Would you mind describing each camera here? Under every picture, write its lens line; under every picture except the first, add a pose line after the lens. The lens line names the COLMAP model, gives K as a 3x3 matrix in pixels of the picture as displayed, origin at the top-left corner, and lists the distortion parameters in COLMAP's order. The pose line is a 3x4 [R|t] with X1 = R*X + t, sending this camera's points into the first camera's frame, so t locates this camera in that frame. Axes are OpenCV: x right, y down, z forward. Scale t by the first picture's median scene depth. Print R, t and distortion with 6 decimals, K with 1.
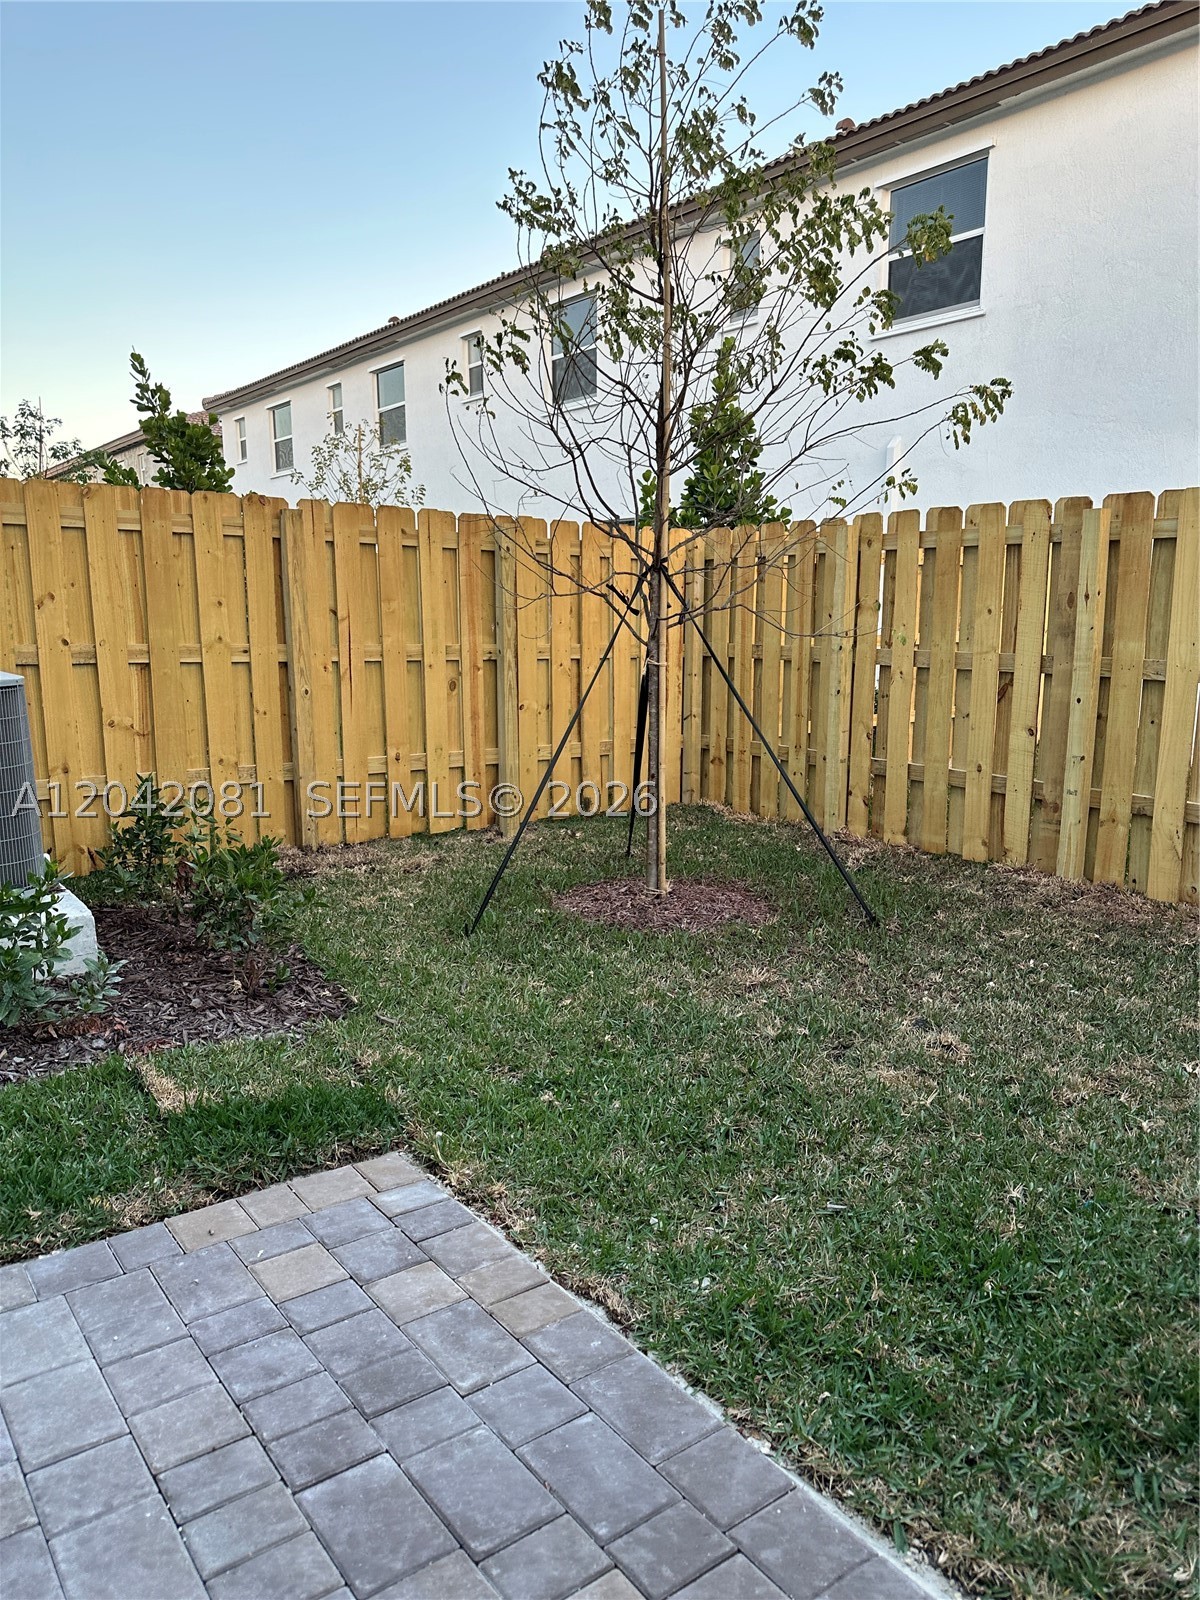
lens RADIAL K [[1127.2, 0, 598.1], [0, 1127.2, 811.1], [0, 0, 1]] dist [0.084400, -0.123928]
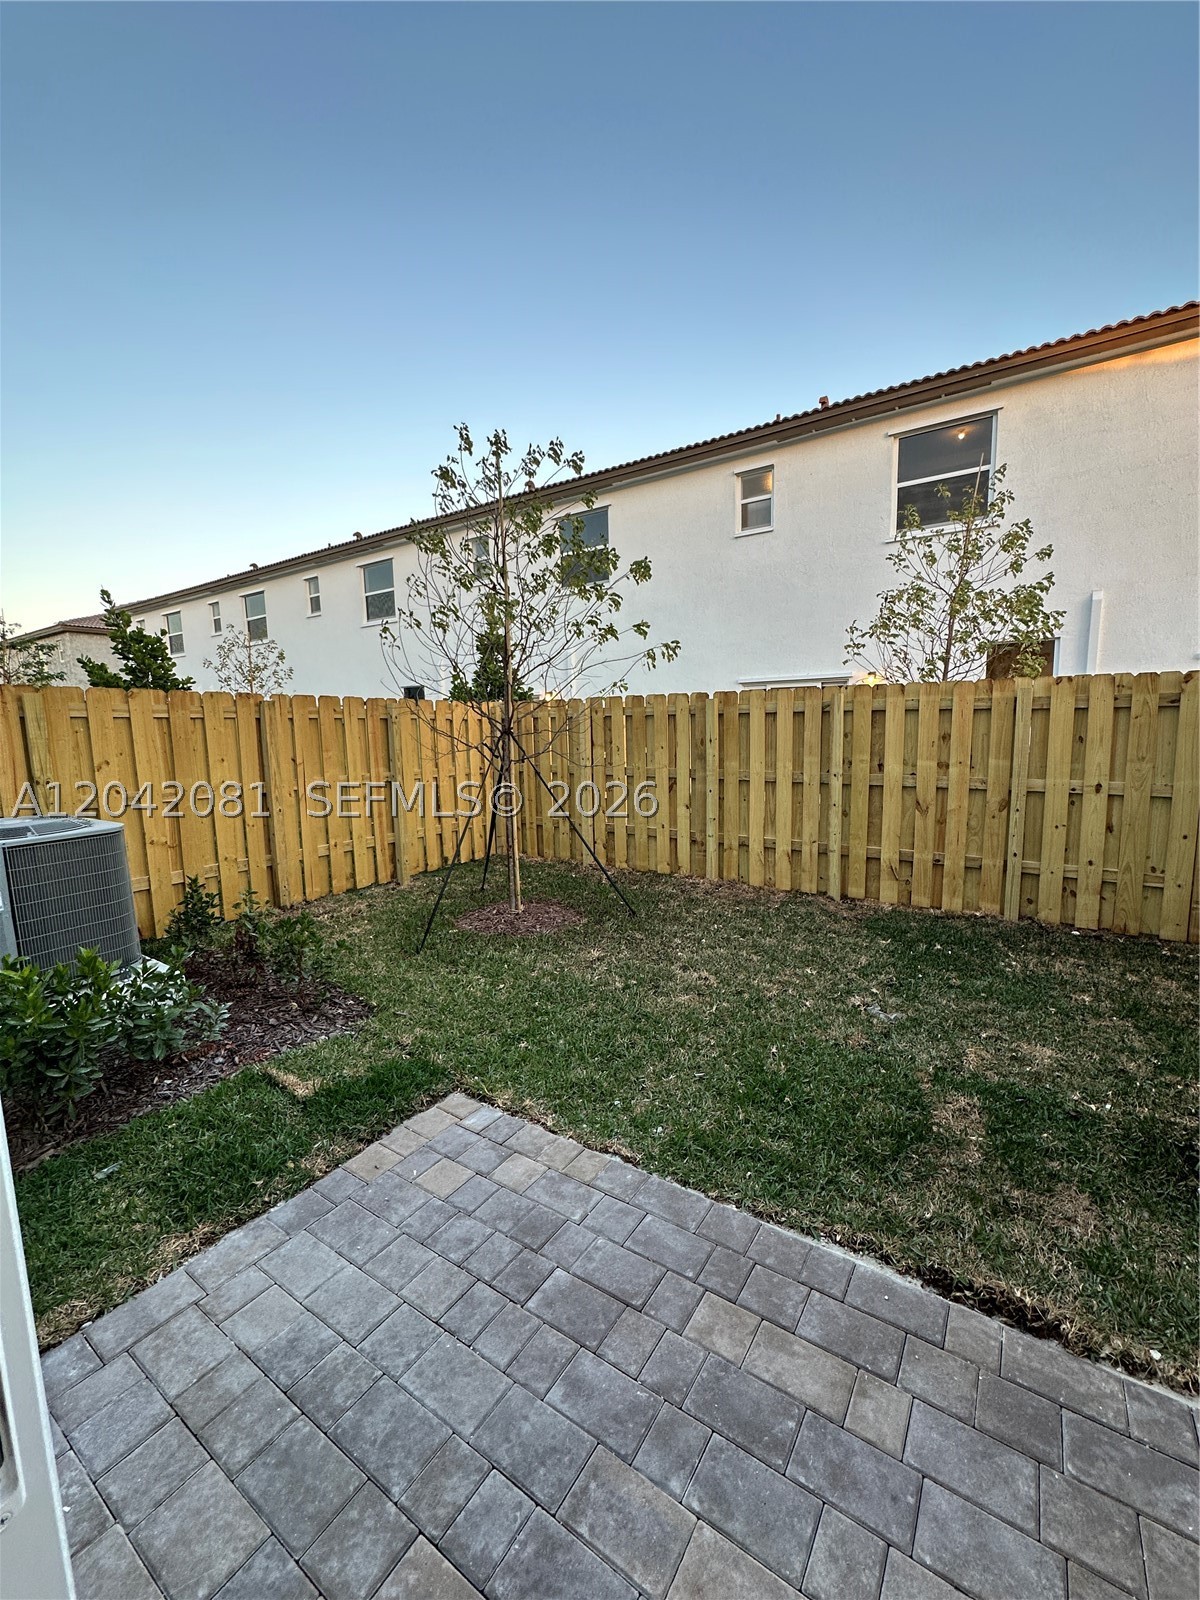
lens RADIAL K [[642.0, 0, 600.0], [0, 642.0, 800.0], [0, 0, 1]] dist [-0.002150, 0.000130]
pose [[0.941992, -0.062455, 0.329774, -0.145364], [0.082711, 0.995429, -0.047740, -0.043792], [-0.325285, 0.072247, 0.942852, -0.012942]]
